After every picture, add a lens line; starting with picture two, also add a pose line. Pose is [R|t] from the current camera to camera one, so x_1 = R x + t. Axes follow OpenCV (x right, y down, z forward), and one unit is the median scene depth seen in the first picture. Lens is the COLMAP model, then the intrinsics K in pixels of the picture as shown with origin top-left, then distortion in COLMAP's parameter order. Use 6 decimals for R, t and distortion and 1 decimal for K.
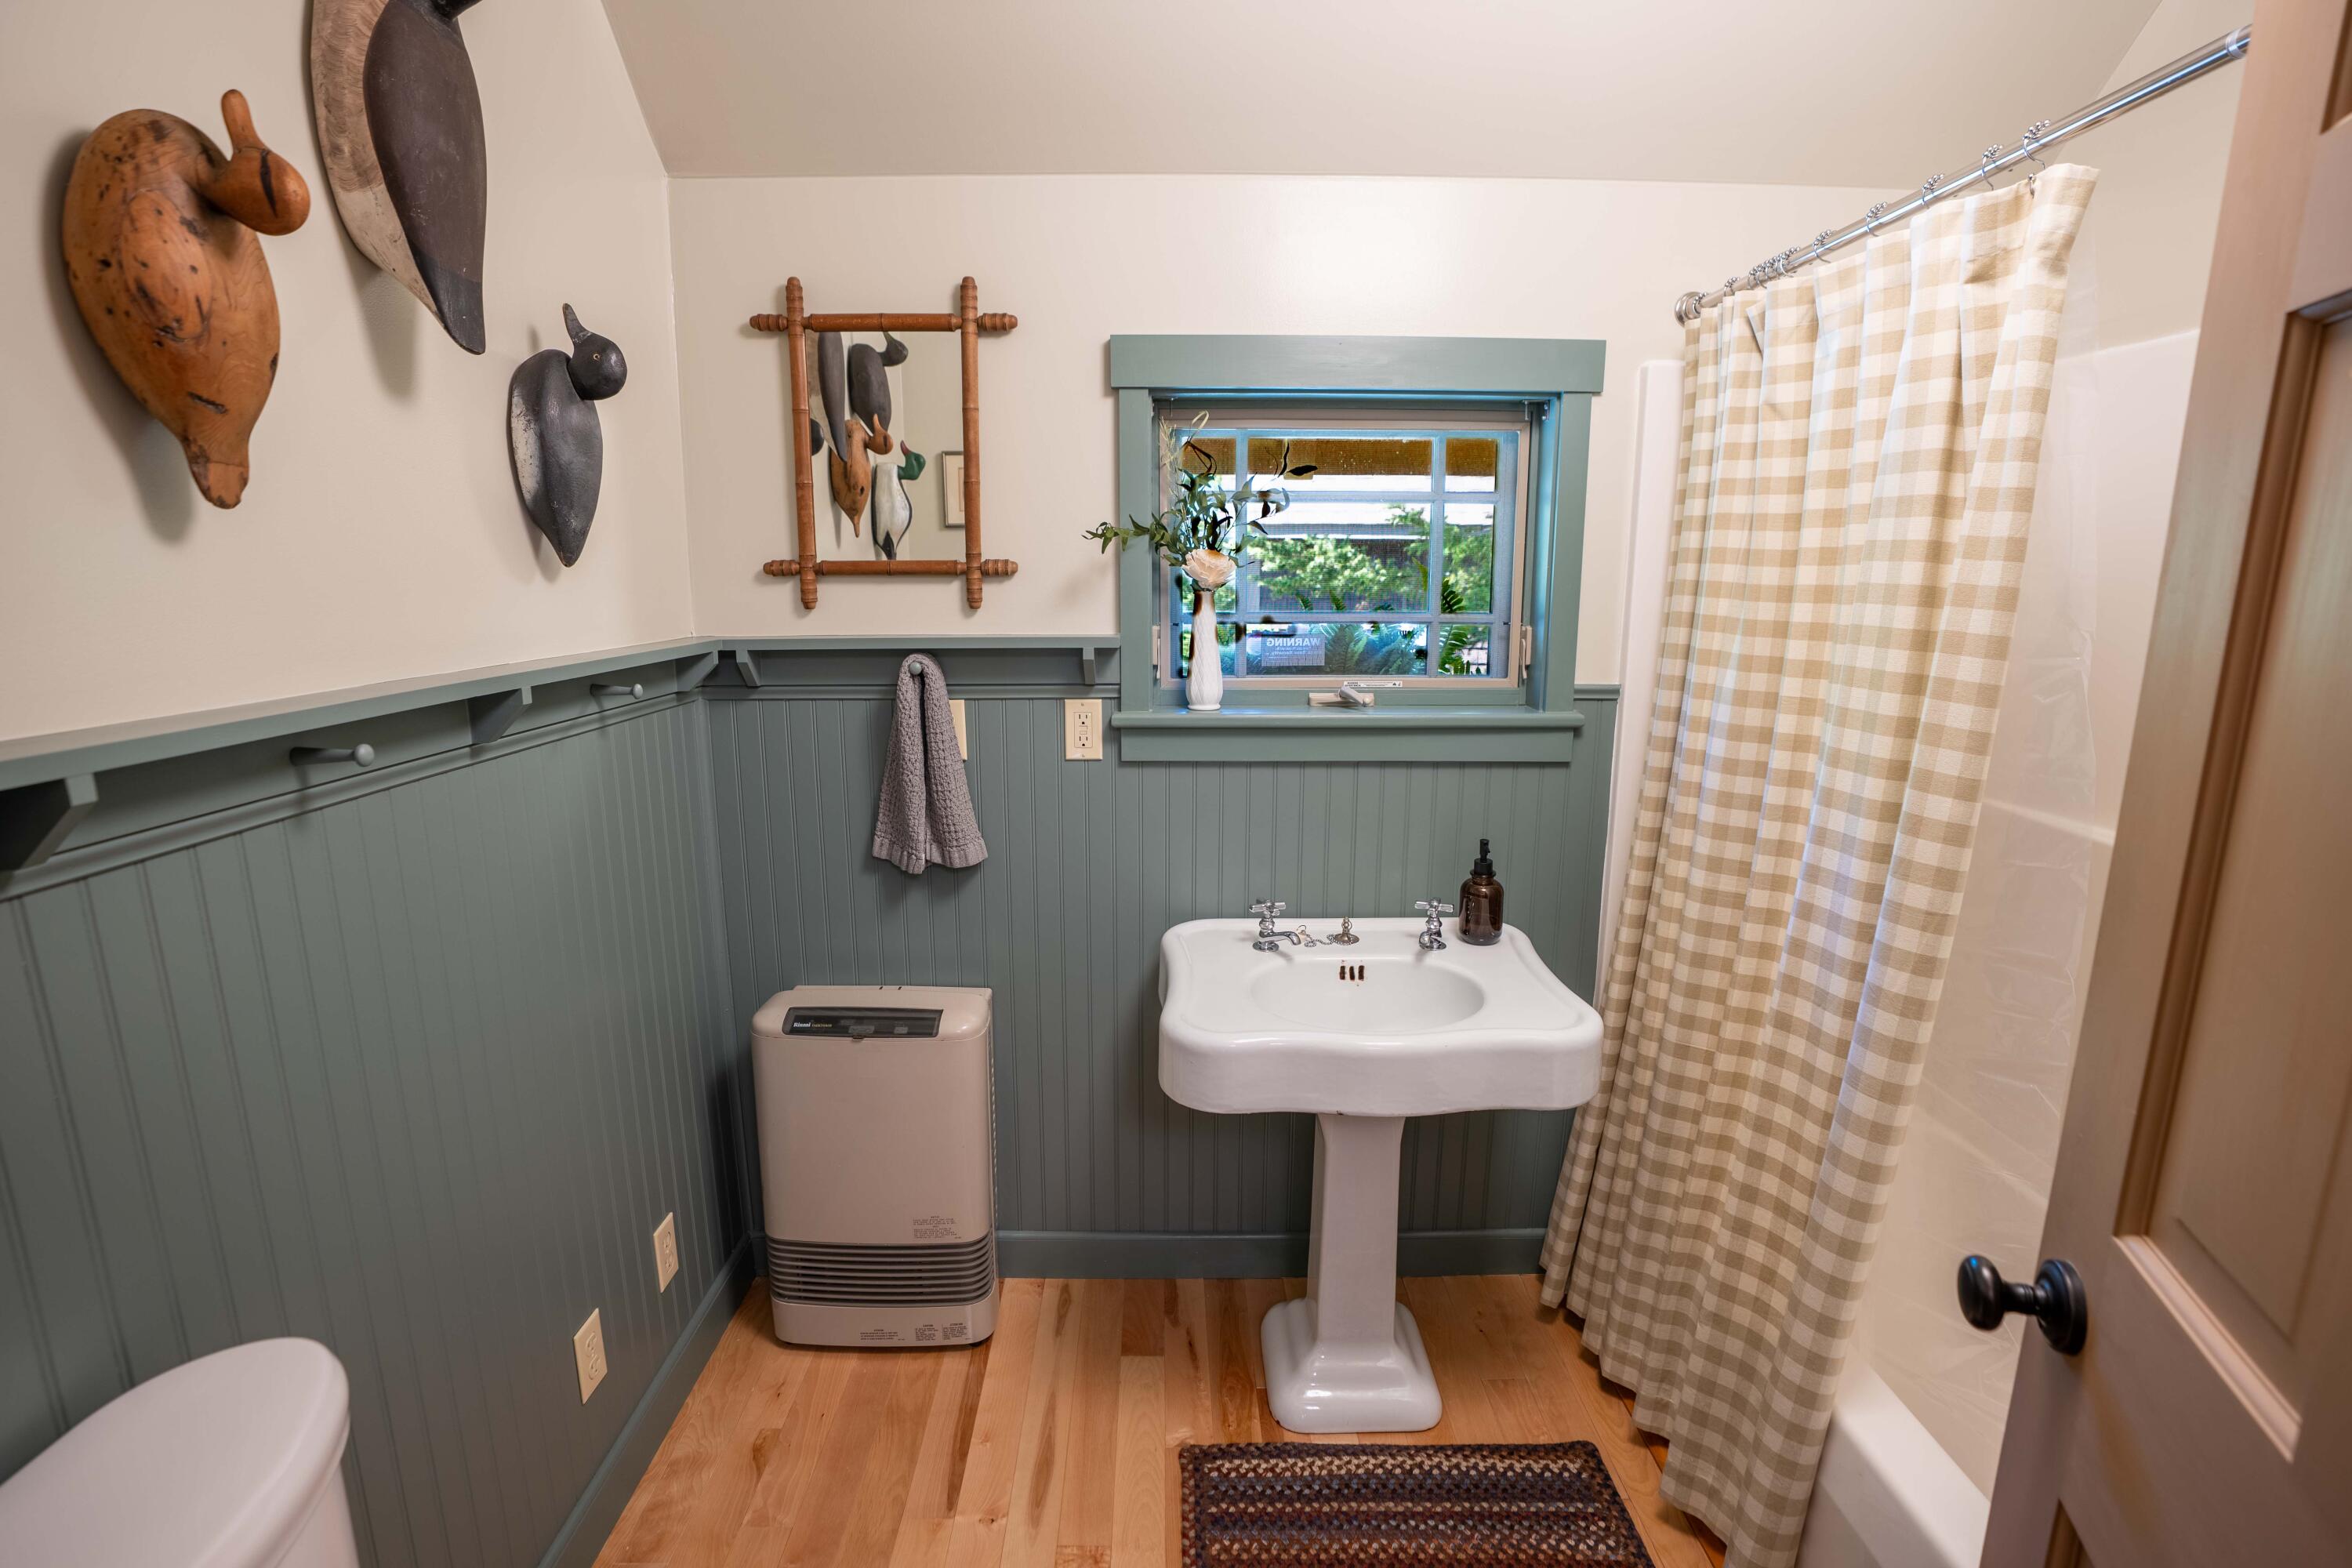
lens RADIAL K [[1102.2, 0, 1230.0], [0, 1102.2, 765.3], [0, 0, 1]] dist [-0.009549, 0.001398]
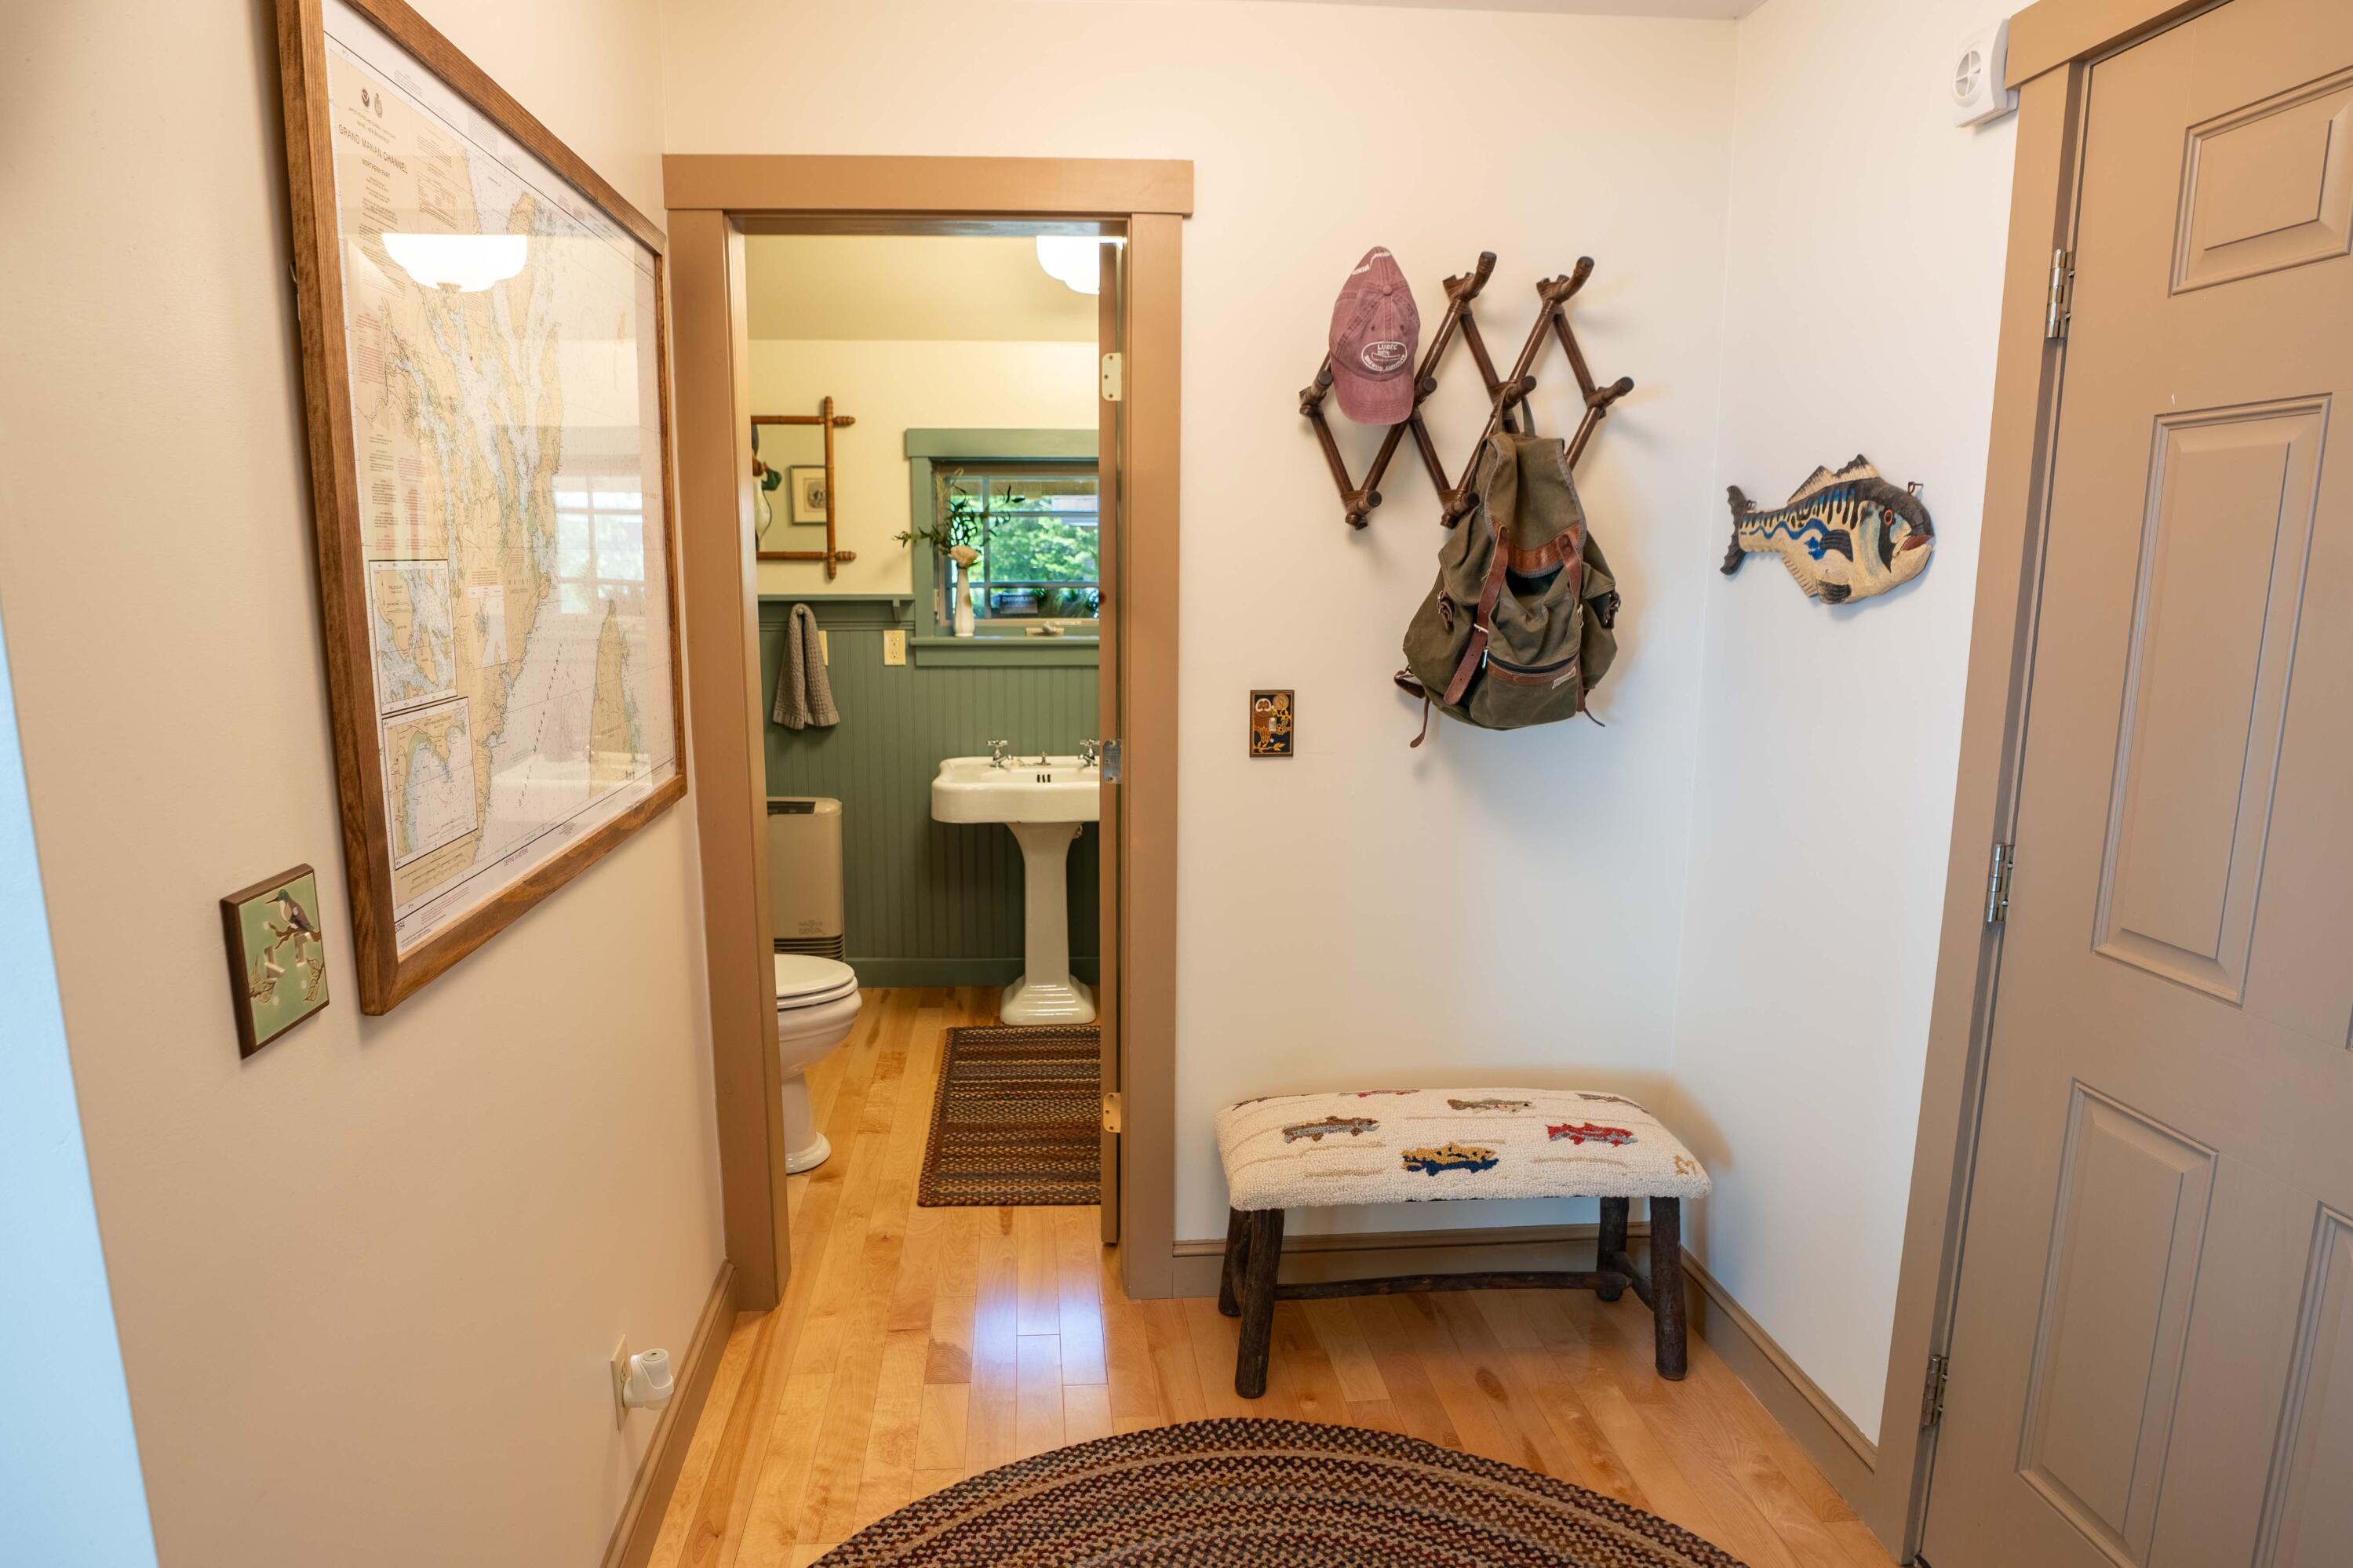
lens RADIAL K [[1492.9, 0, 1184.0], [0, 1492.9, 800.6], [0, 0, 1]] dist [-0.000751, -0.000966]
pose [[0.999227, -0.008682, 0.038343, 0.237967], [0.009259, 0.999846, -0.014888, 0.254144], [-0.038208, 0.015232, 0.999154, -1.409315]]
